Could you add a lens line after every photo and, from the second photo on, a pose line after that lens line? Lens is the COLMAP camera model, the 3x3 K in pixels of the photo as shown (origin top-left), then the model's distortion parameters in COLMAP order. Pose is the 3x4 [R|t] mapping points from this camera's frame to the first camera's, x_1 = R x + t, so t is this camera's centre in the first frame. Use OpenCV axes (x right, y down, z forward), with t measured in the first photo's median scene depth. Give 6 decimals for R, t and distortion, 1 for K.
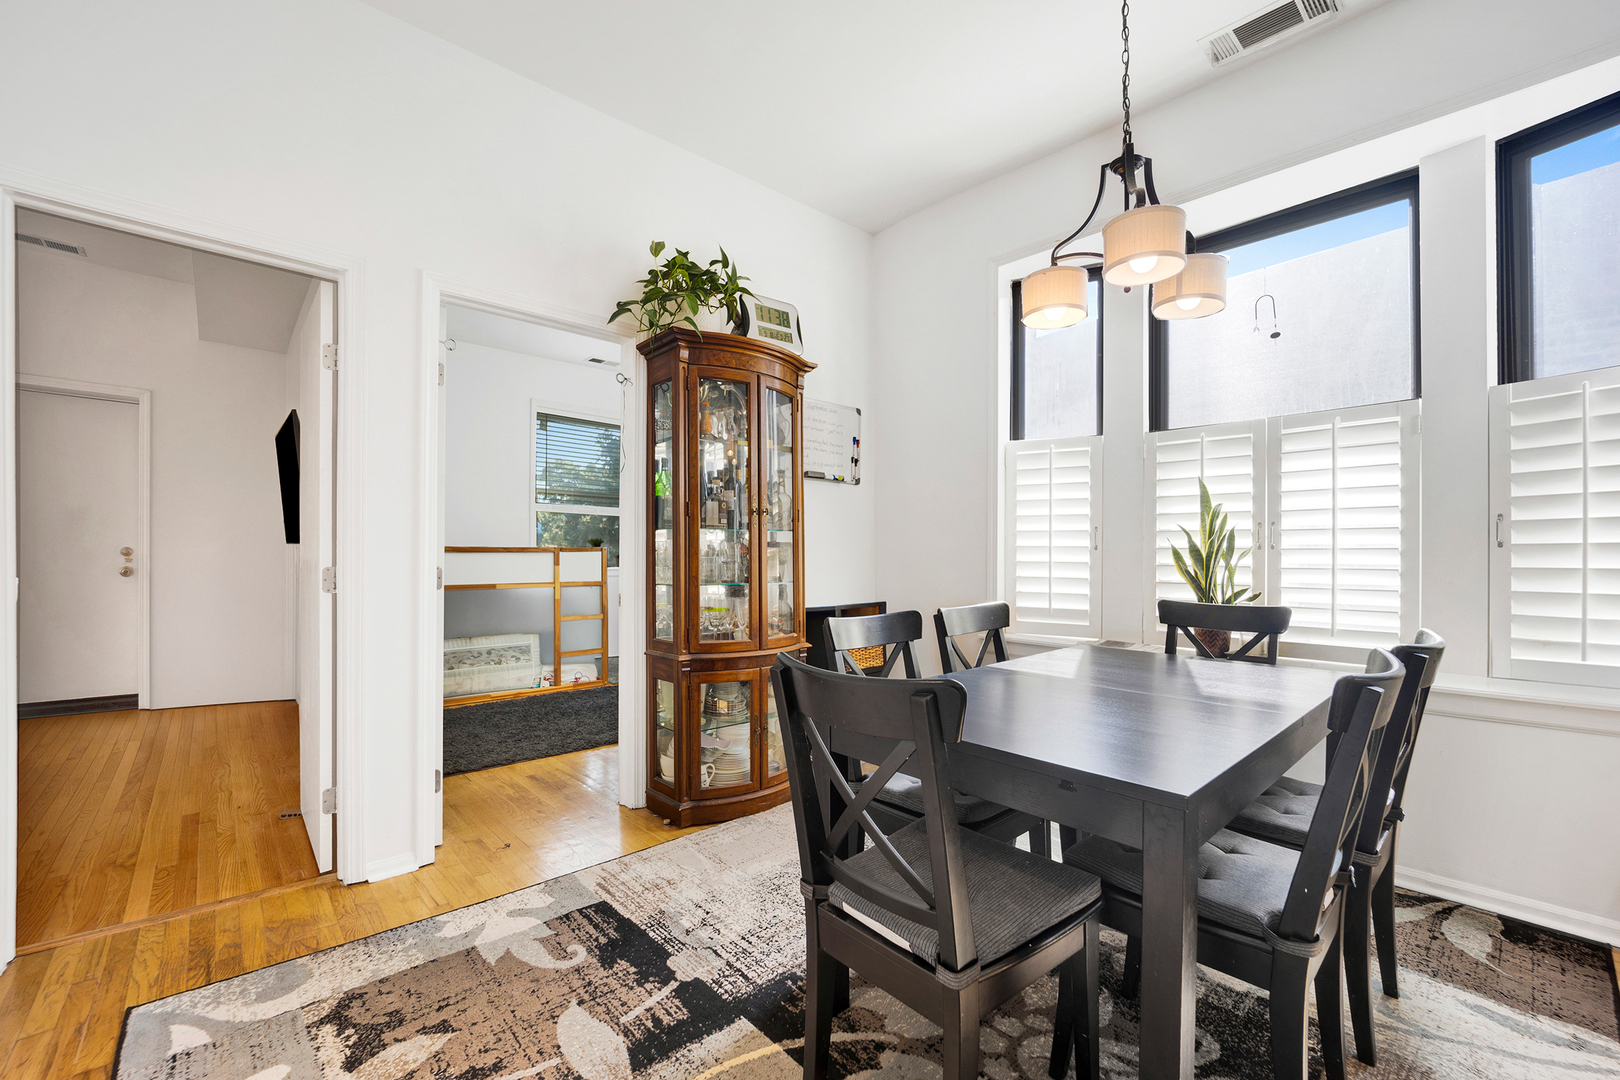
lens RADIAL K [[660.5, 0, 807.3], [0, 660.5, 544.1], [0, 0, 1]] dist [-0.020541, -0.000222]
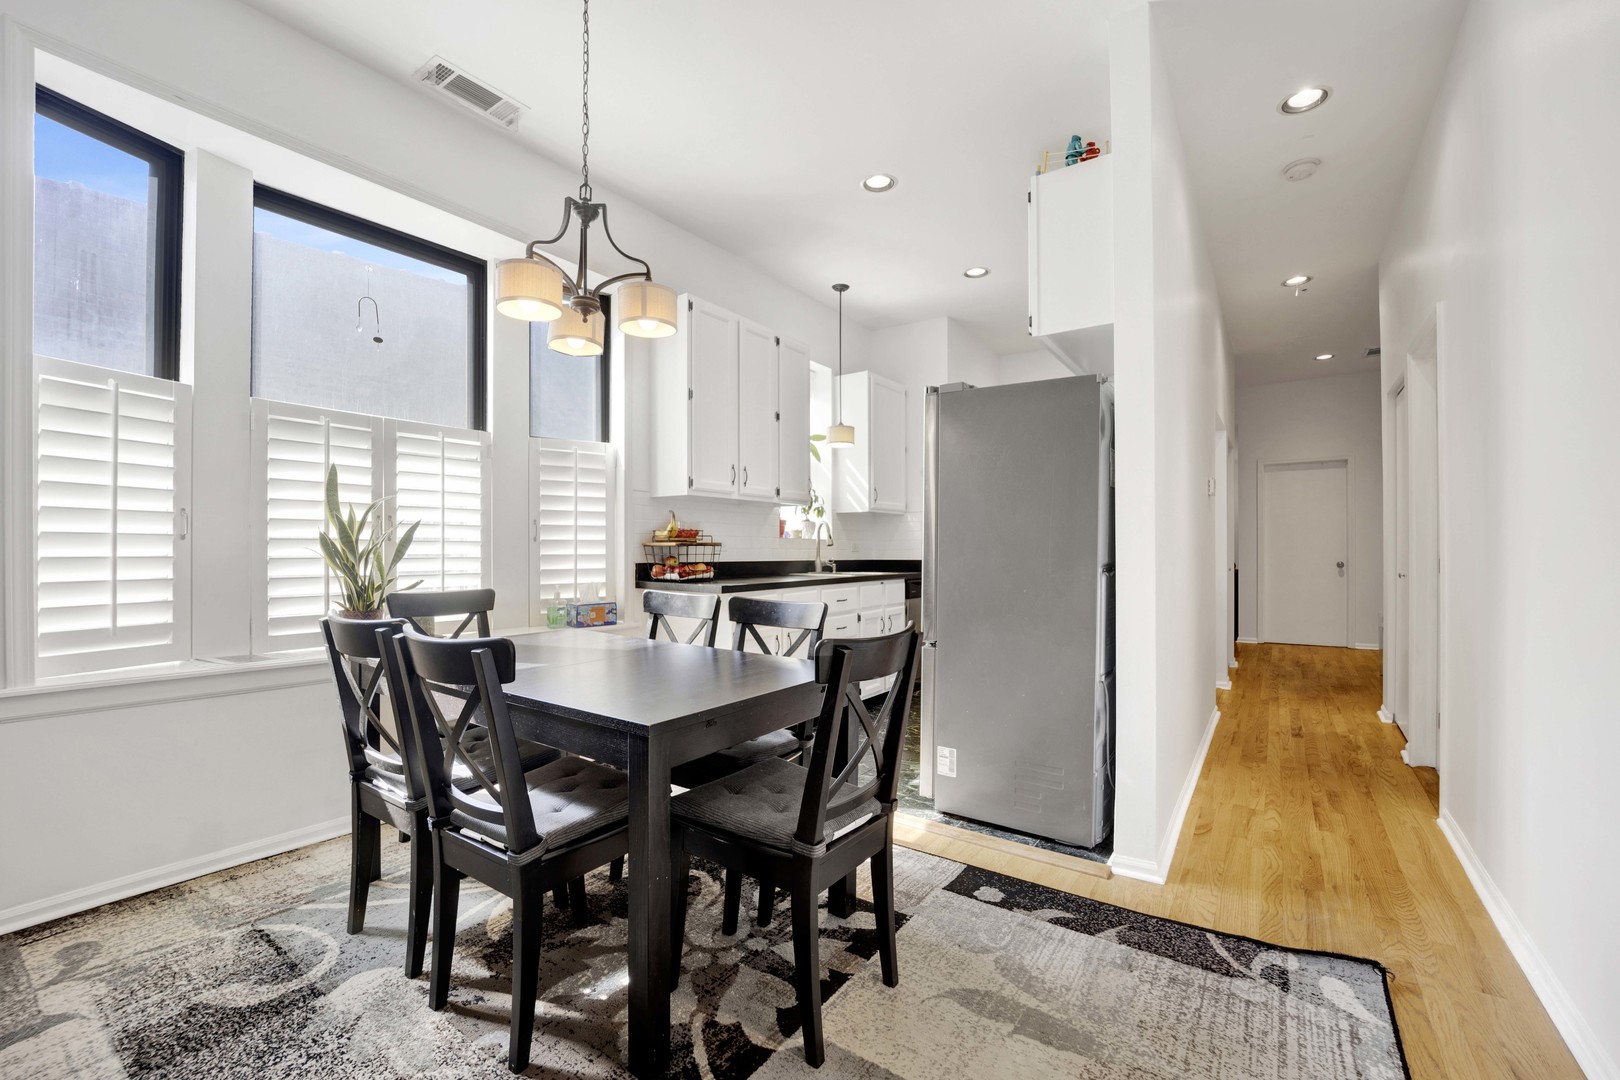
lens RADIAL K [[680.7, 0, 805.5], [0, 680.7, 516.9], [0, 0, 1]] dist [-0.024353, -0.000287]
pose [[-0.217132, 0.037248, 0.975431, -0.513425], [-0.023942, 0.998768, -0.043469, -0.000062], [-0.975849, -0.032792, -0.215973, 0.569452]]
